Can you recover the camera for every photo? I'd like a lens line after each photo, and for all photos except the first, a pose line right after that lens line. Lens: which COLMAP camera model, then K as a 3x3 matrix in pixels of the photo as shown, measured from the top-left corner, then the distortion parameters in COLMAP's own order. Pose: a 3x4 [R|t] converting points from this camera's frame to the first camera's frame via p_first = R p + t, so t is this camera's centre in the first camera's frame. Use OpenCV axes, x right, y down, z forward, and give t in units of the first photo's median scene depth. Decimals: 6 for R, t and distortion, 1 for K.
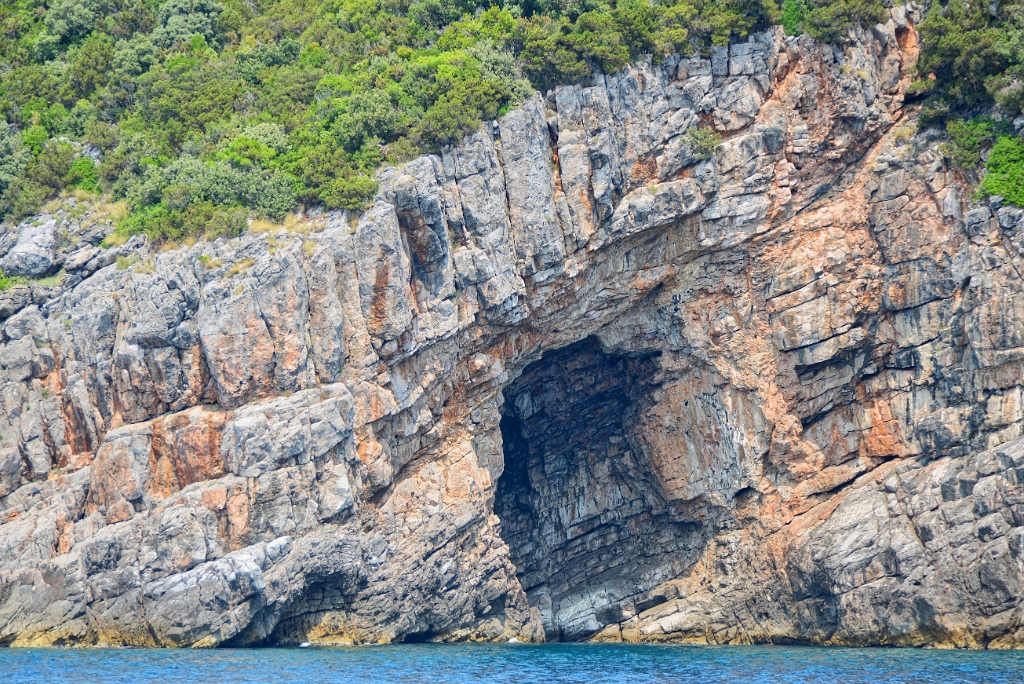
lens RADIAL K [[3550.4, 0, 510.8], [0, 3550.4, 338.4], [0, 0, 1]] dist [0.100496, 0.000000]
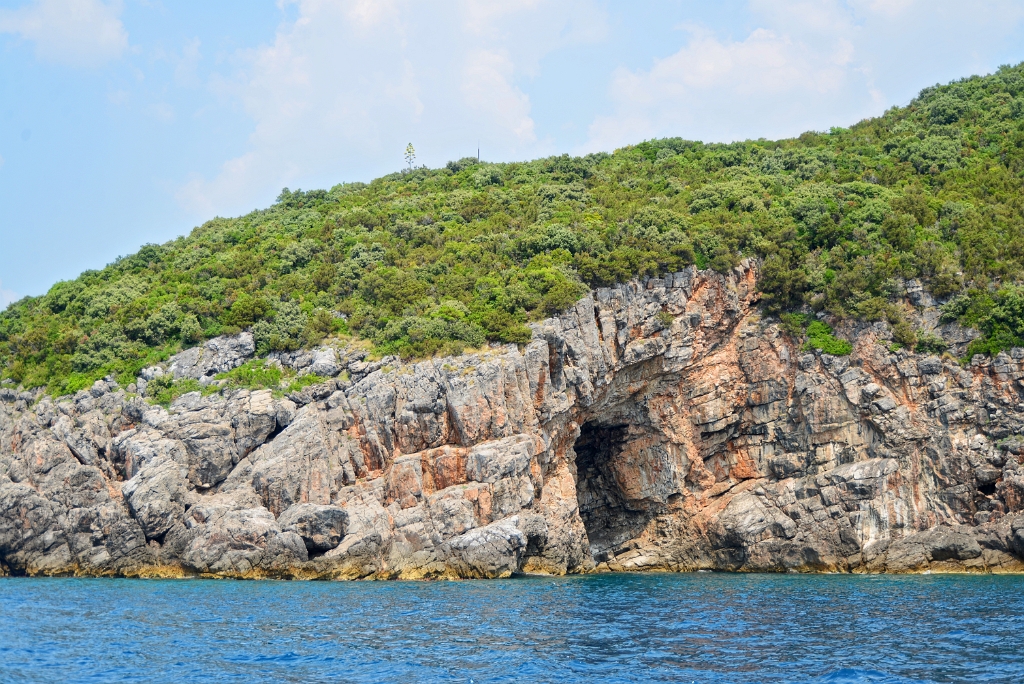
lens RADIAL K [[1317.1, 0, 514.2], [0, 1317.1, 352.5], [0, 0, 1]] dist [-0.047069, 0.000000]
pose [[0.970350, 0.033271, 0.239403, -0.211227], [-0.015230, 0.996929, -0.076817, 0.022330], [-0.241223, 0.070893, 0.967877, 0.312397]]
